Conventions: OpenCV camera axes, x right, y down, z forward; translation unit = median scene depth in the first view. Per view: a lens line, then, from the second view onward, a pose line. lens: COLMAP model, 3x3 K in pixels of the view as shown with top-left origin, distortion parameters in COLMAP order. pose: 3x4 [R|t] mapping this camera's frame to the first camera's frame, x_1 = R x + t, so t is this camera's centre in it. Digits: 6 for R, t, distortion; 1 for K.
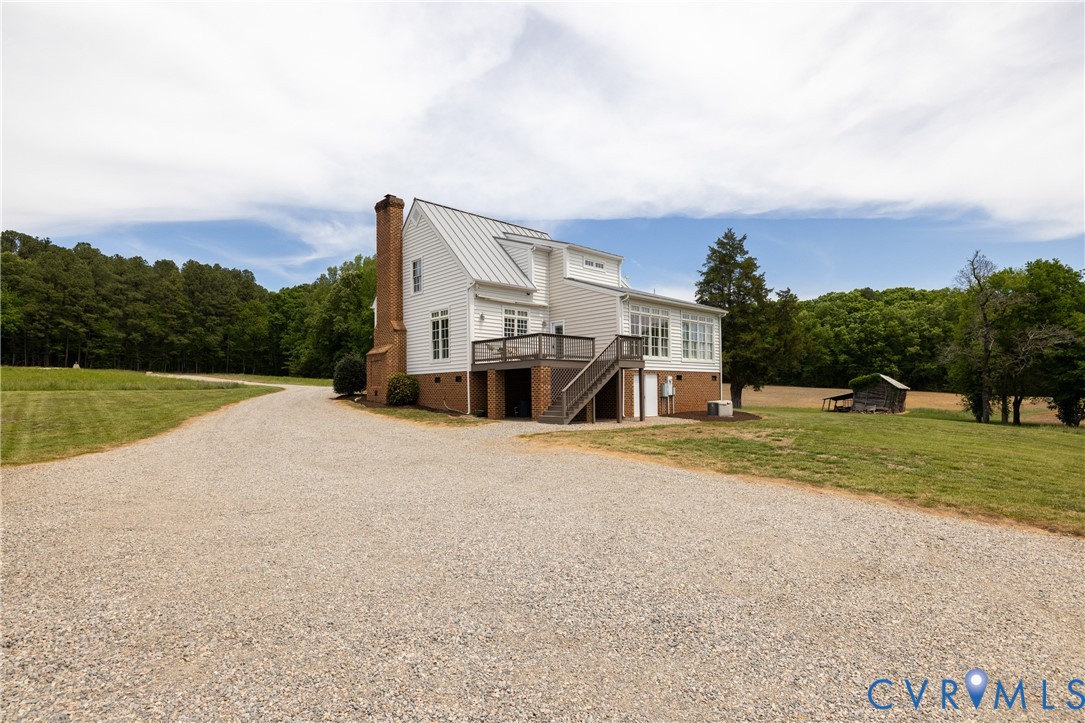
lens RADIAL K [[547.3, 0, 543.3], [0, 547.3, 380.5], [0, 0, 1]] dist [-0.001000, -0.000053]
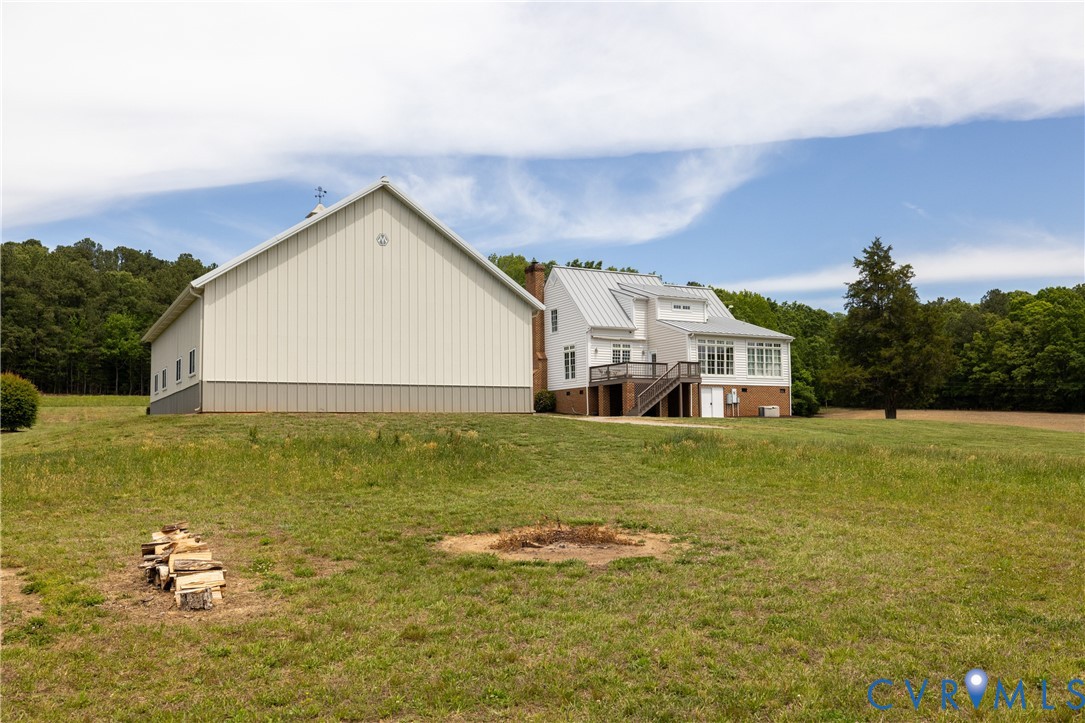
lens RADIAL K [[923.7, 0, 542.5], [0, 923.7, 361.5], [0, 0, 1]] dist [0.003447, 0.000350]
pose [[0.968401, -0.021250, -0.248490, 0.348218], [0.005925, 0.998043, -0.062255, 0.065740], [0.249326, 0.058816, 0.966632, -1.377778]]
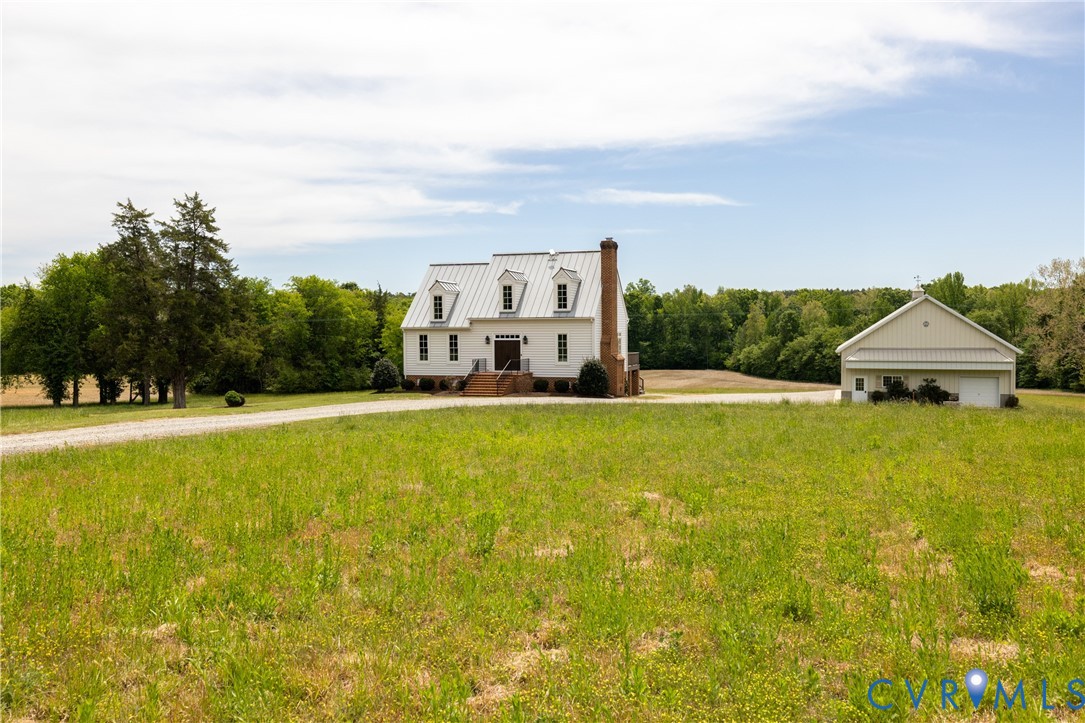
lens RADIAL K [[893.9, 0, 542.0], [0, 893.9, 327.0], [0, 0, 1]] dist [-0.002939, -0.003000]
pose [[-0.458964, 0.017390, 0.888285, -2.320059], [-0.007379, 0.999699, -0.023384, -0.082100], [-0.888424, -0.017287, -0.458698, 2.336438]]
